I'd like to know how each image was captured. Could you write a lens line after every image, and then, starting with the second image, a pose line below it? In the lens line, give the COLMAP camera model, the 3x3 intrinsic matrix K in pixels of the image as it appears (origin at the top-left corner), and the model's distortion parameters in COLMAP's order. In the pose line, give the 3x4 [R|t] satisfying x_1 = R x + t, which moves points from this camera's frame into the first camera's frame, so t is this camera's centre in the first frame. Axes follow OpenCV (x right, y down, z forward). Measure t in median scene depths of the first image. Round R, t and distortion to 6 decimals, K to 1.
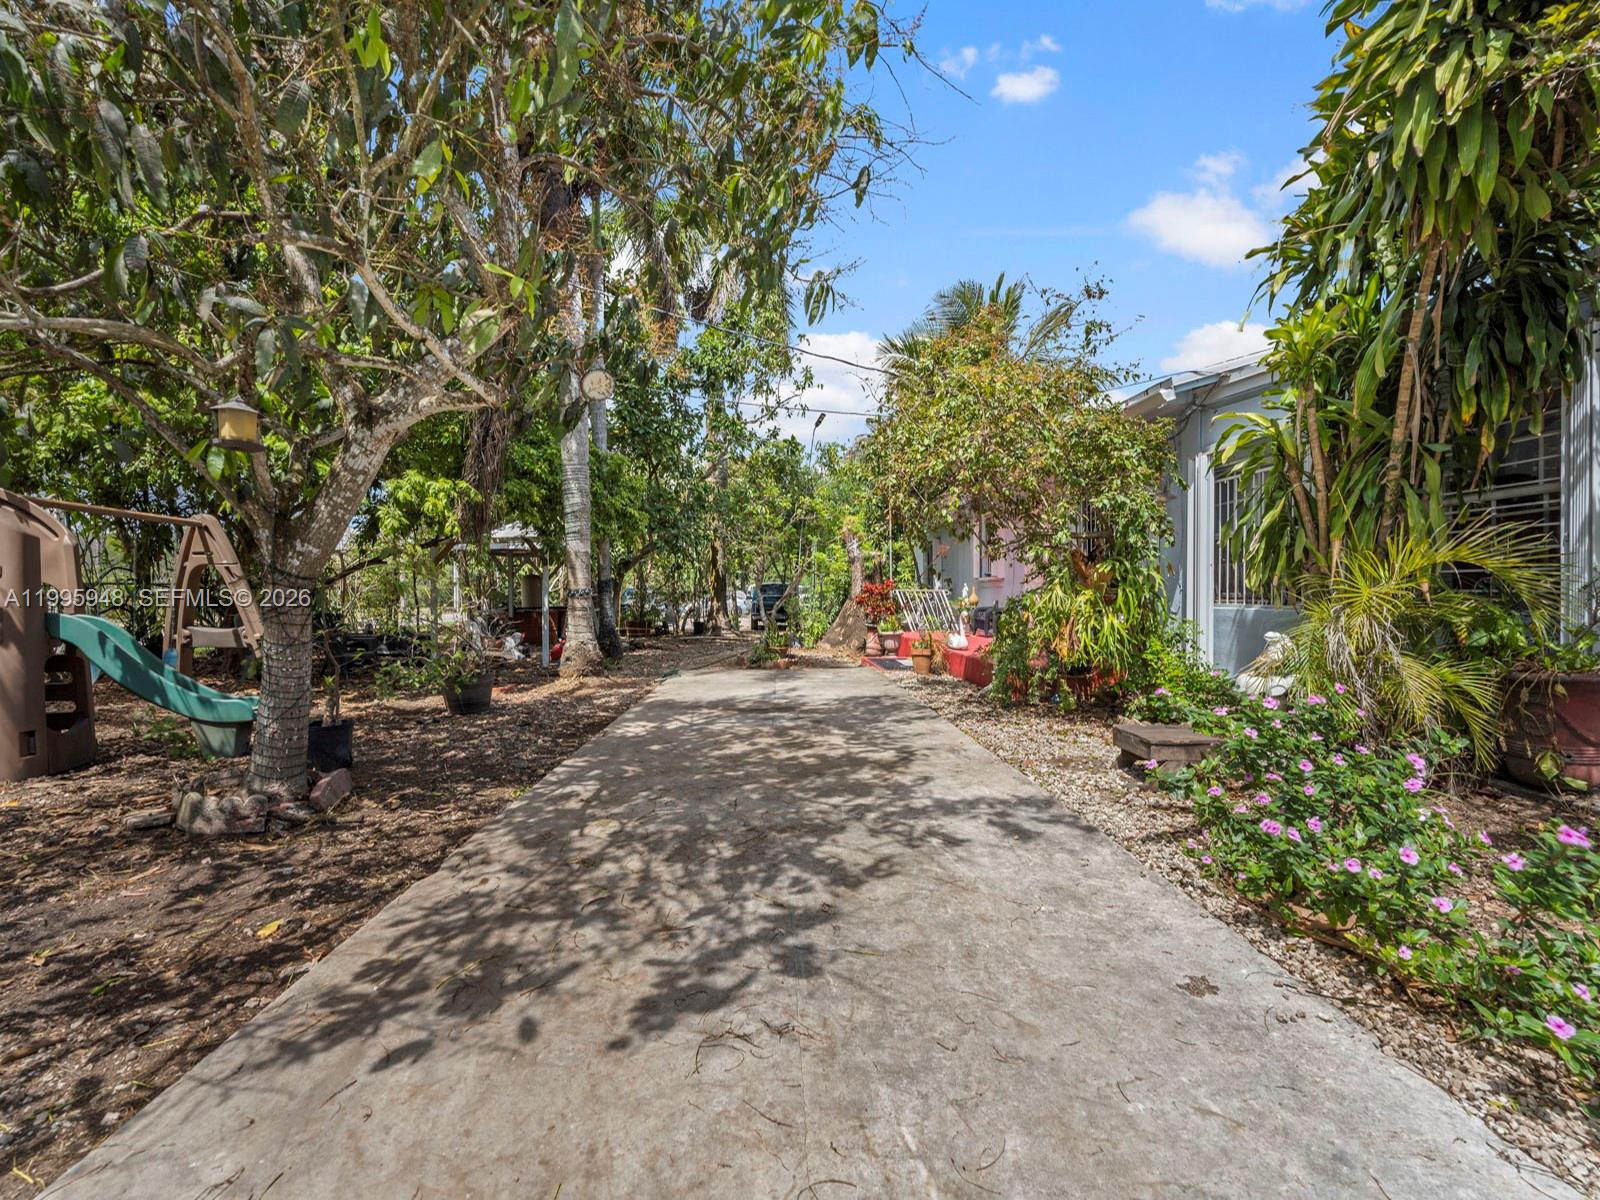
lens RADIAL K [[646.2, 0, 817.8], [0, 646.2, 597.5], [0, 0, 1]] dist [-0.001136, -0.000330]
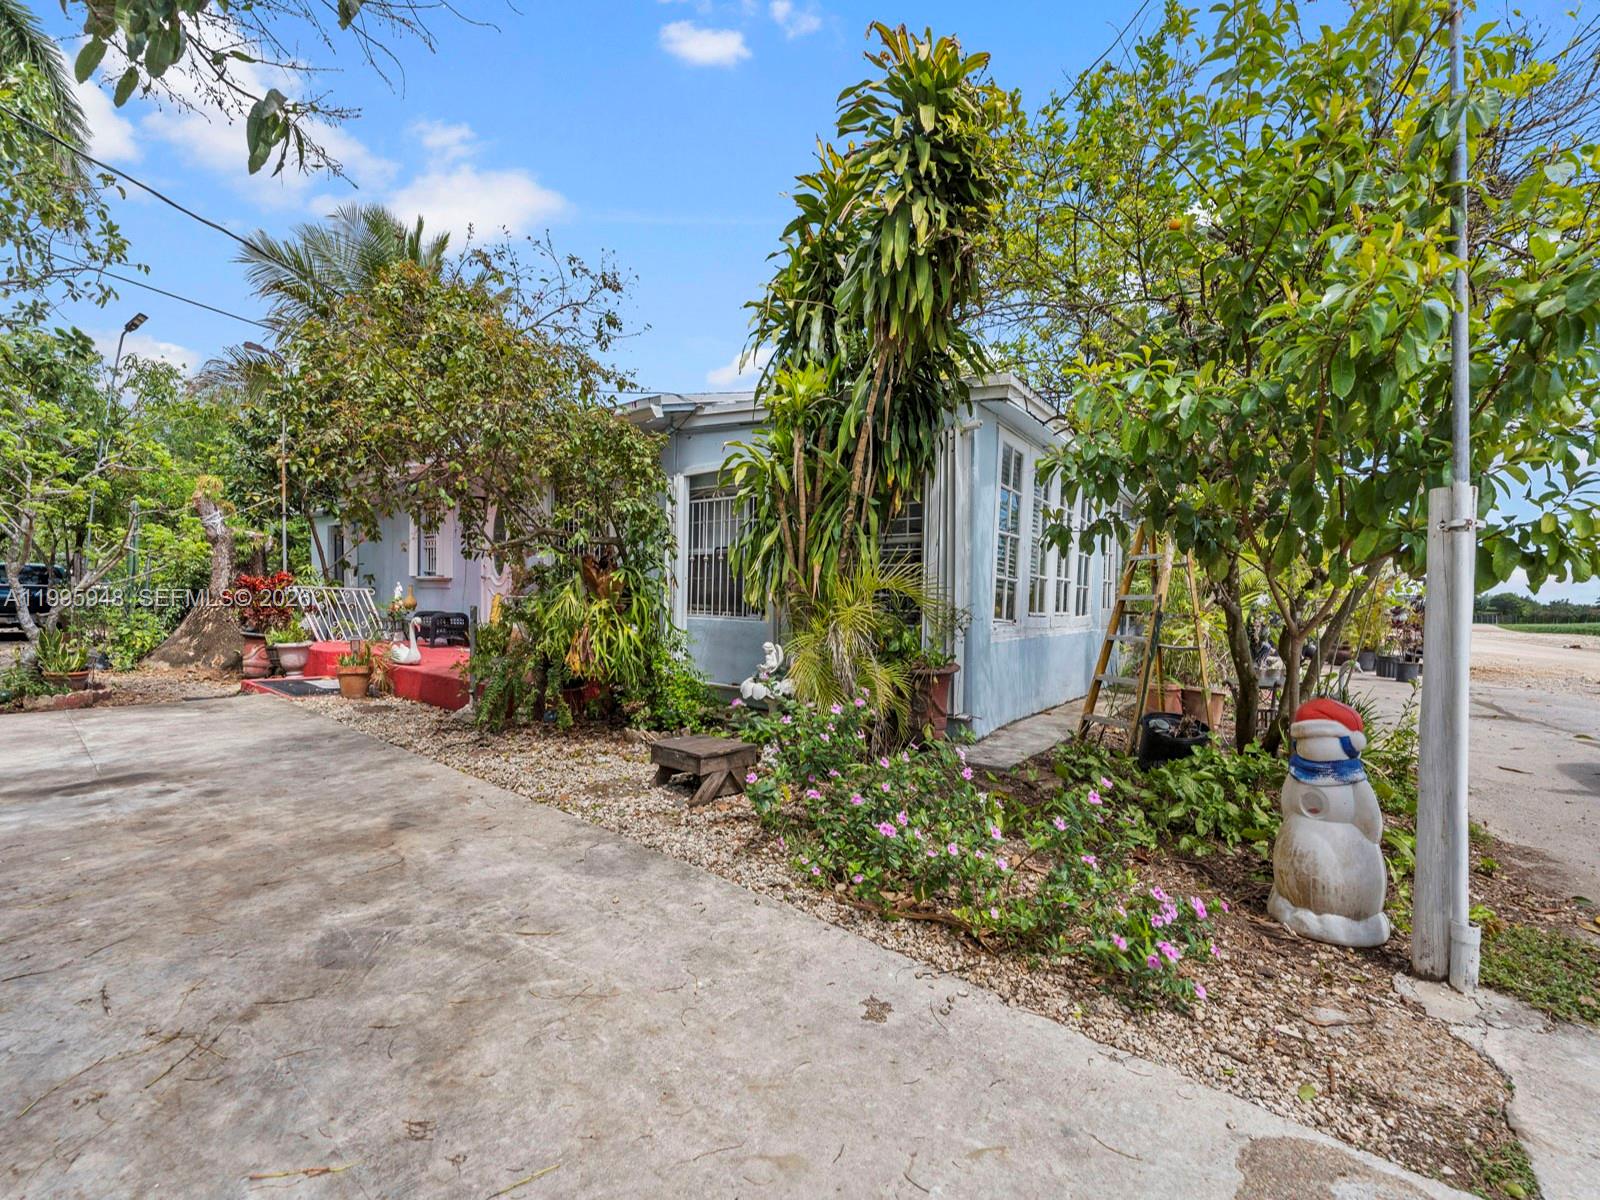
lens RADIAL K [[649.9, 0, 799.7], [0, 649.9, 619.5], [0, 0, 1]] dist [-0.000447, -0.000536]
pose [[0.676487, 0.008108, 0.736410, -0.082928], [-0.029262, 0.999446, 0.015877, -0.005078], [-0.735873, -0.032290, 0.676349, 0.149103]]
